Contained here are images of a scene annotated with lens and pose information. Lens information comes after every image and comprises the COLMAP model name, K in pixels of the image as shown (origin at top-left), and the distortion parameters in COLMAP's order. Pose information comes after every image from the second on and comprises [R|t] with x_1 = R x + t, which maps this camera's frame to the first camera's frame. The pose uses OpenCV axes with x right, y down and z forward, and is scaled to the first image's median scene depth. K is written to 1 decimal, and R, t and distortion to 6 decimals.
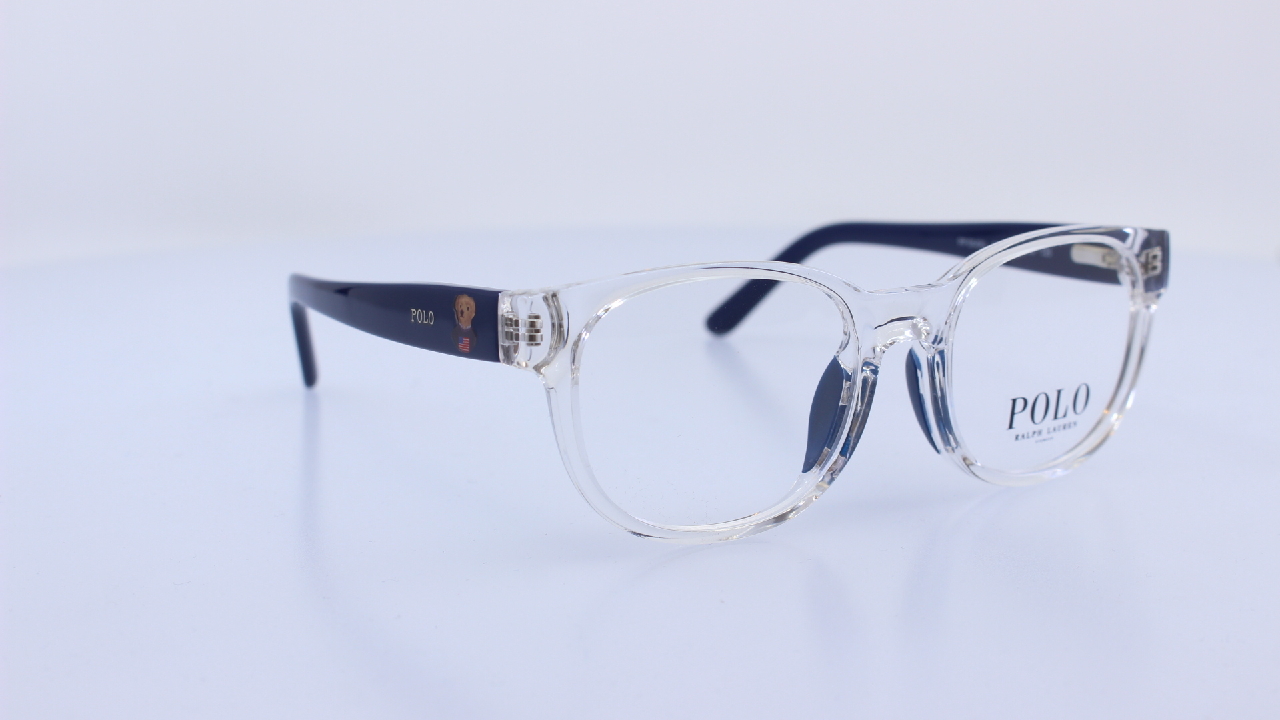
lens RADIAL K [[2002.4, 0, 640.0], [0, 2002.4, 360.0], [0, 0, 1]] dist [0.006140, 0.011833]
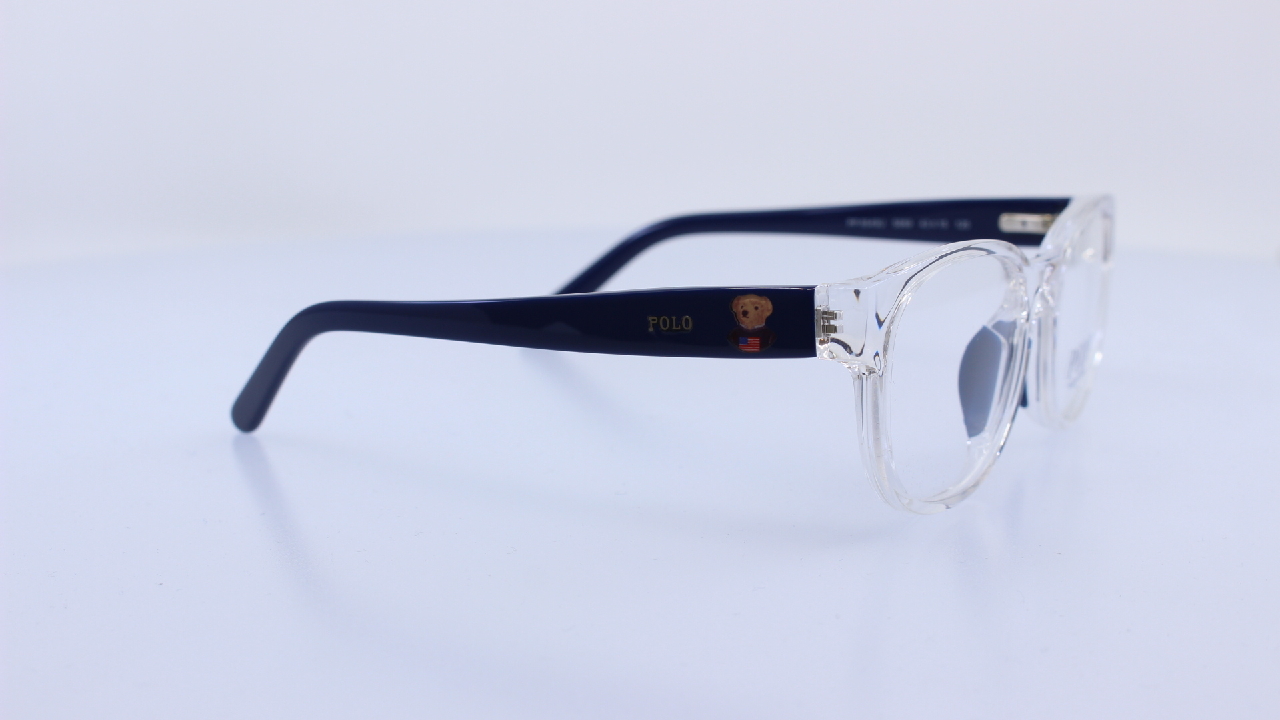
lens RADIAL K [[2002.4, 0, 640.0], [0, 2002.4, 360.0], [0, 0, 1]] dist [0.006140, 0.011833]
pose [[0.855990, -0.099386, 0.507350, -0.595701], [0.100911, 0.994592, 0.024579, -0.027889], [-0.507049, 0.030158, 0.861390, 0.151275]]
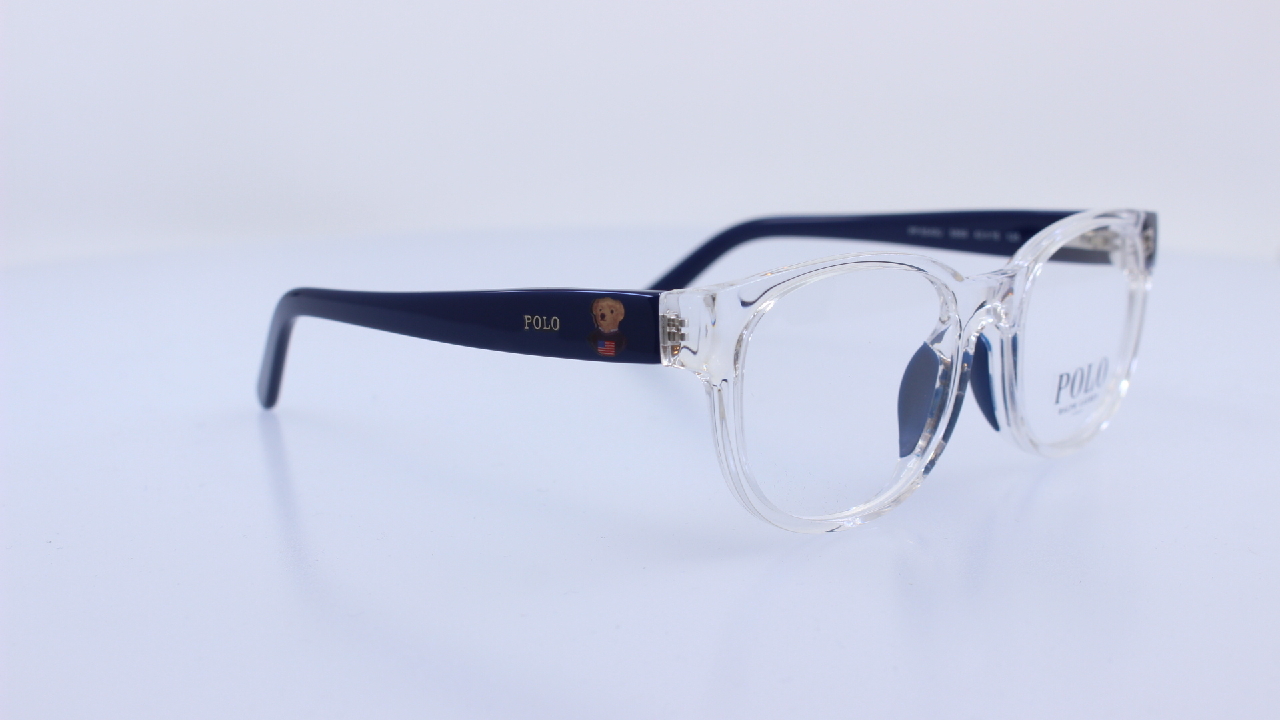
lens RADIAL K [[2002.4, 0, 640.0], [0, 2002.4, 360.0], [0, 0, 1]] dist [0.006140, 0.011833]
pose [[0.962311, -0.051046, 0.267116, -0.311710], [0.051044, 0.998672, 0.006953, -0.007293], [-0.267116, 0.006944, 0.963639, 0.035456]]
